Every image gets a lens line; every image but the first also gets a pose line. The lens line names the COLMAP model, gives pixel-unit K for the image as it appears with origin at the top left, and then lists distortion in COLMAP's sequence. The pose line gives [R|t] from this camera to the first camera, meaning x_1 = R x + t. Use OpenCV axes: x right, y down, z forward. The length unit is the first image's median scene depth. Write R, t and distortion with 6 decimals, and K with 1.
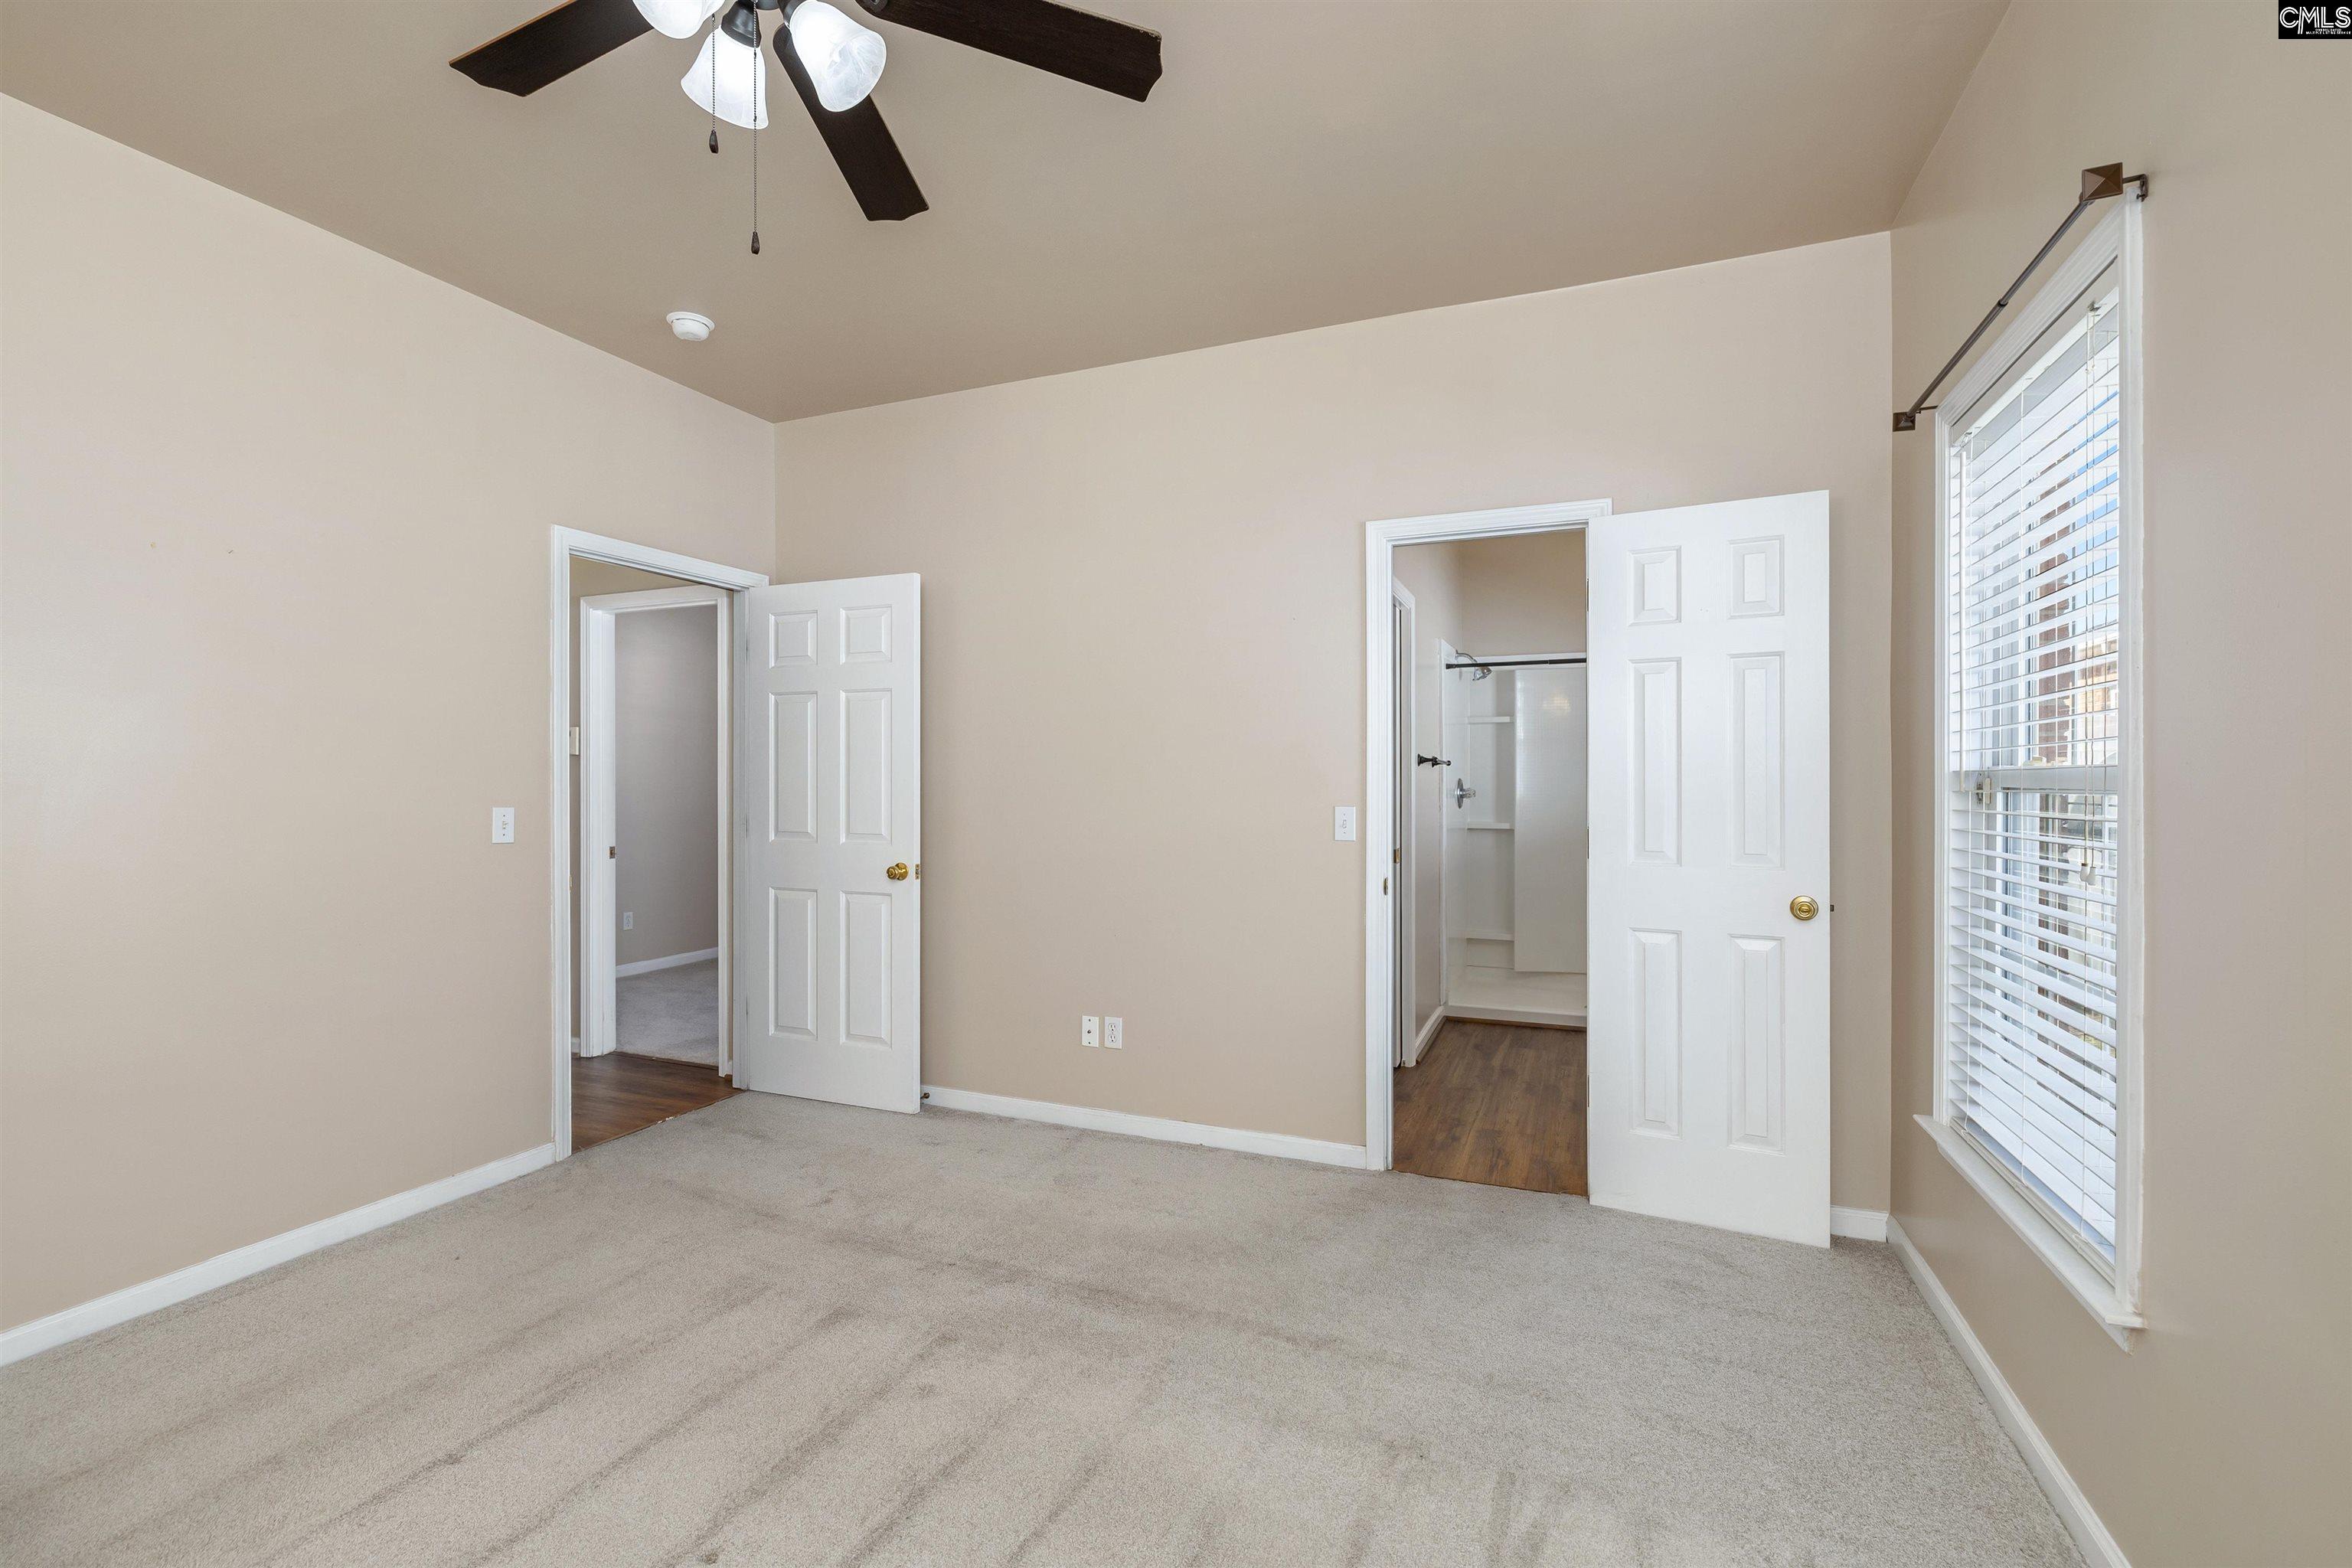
lens RADIAL K [[1026.6, 0, 1170.8], [0, 1026.6, 783.9], [0, 0, 1]] dist [0.000467, 0.000040]
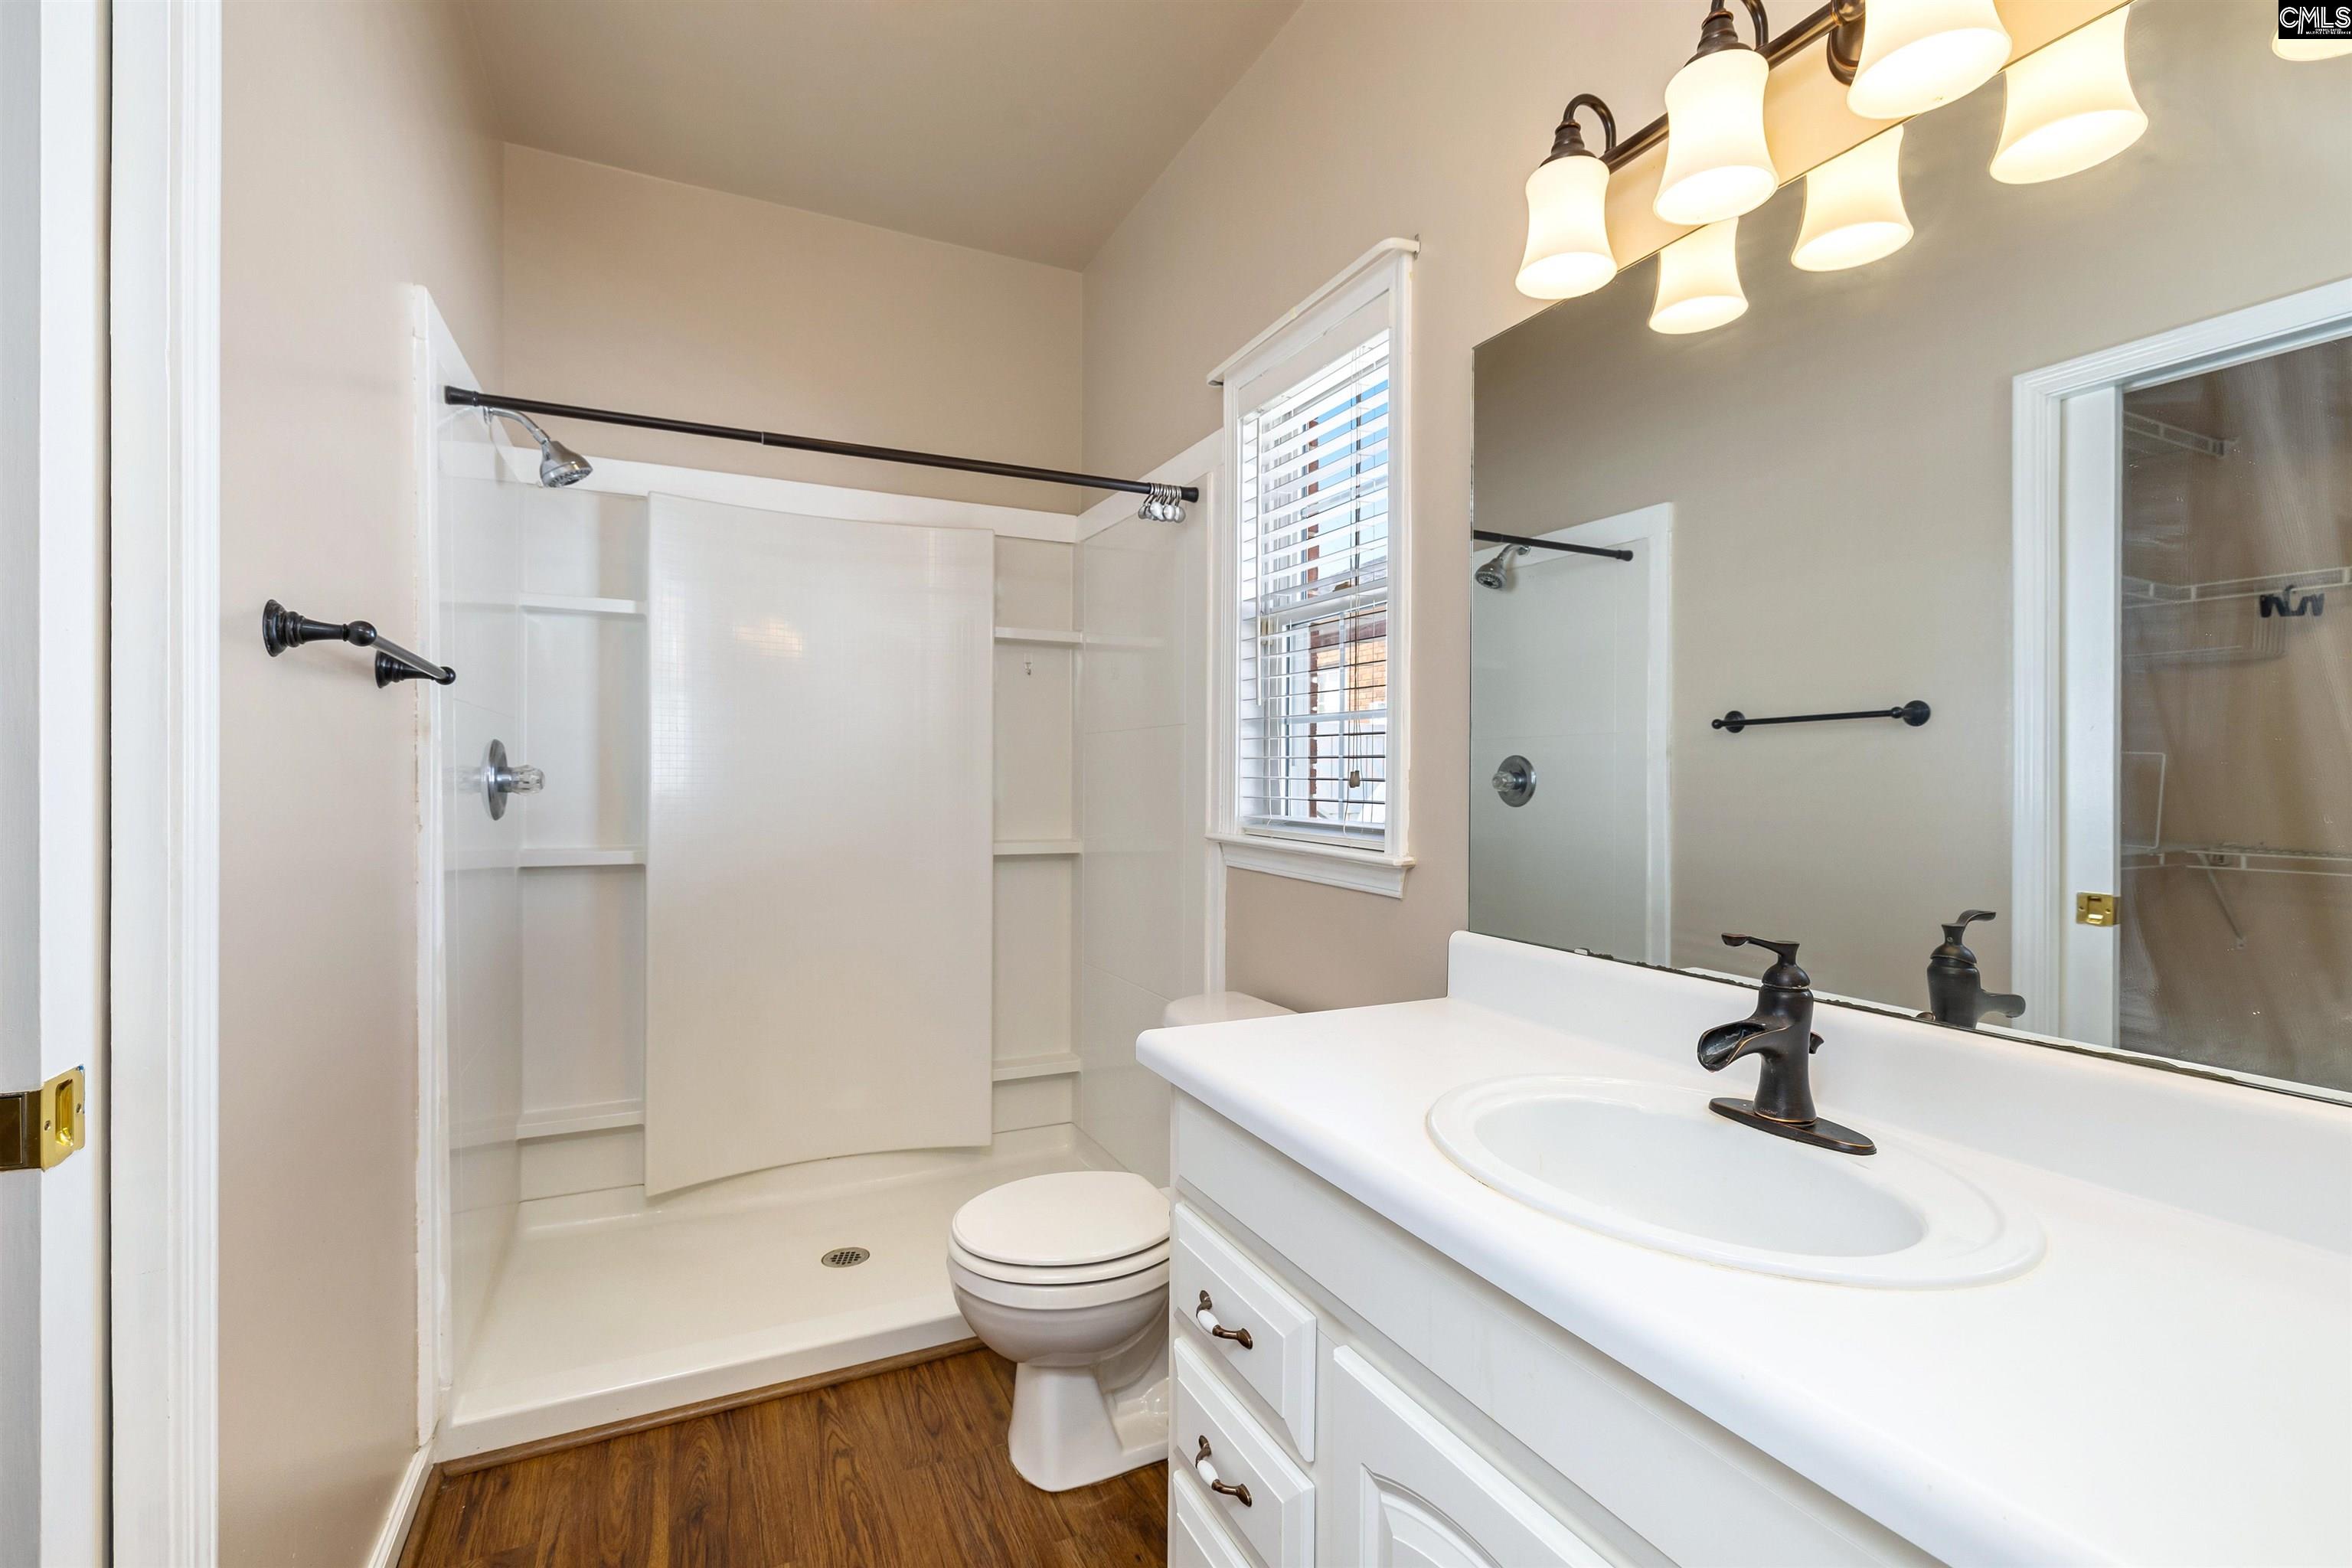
lens RADIAL K [[1026.6, 0, 1169.9], [0, 1026.6, 781.6], [0, 0, 1]] dist [0.000467, 0.000040]
pose [[0.671003, -0.003889, 0.741444, 0.165772], [0.000289, 0.999988, 0.004984, 0.008110], [-0.741454, -0.003130, 0.670996, 0.557987]]
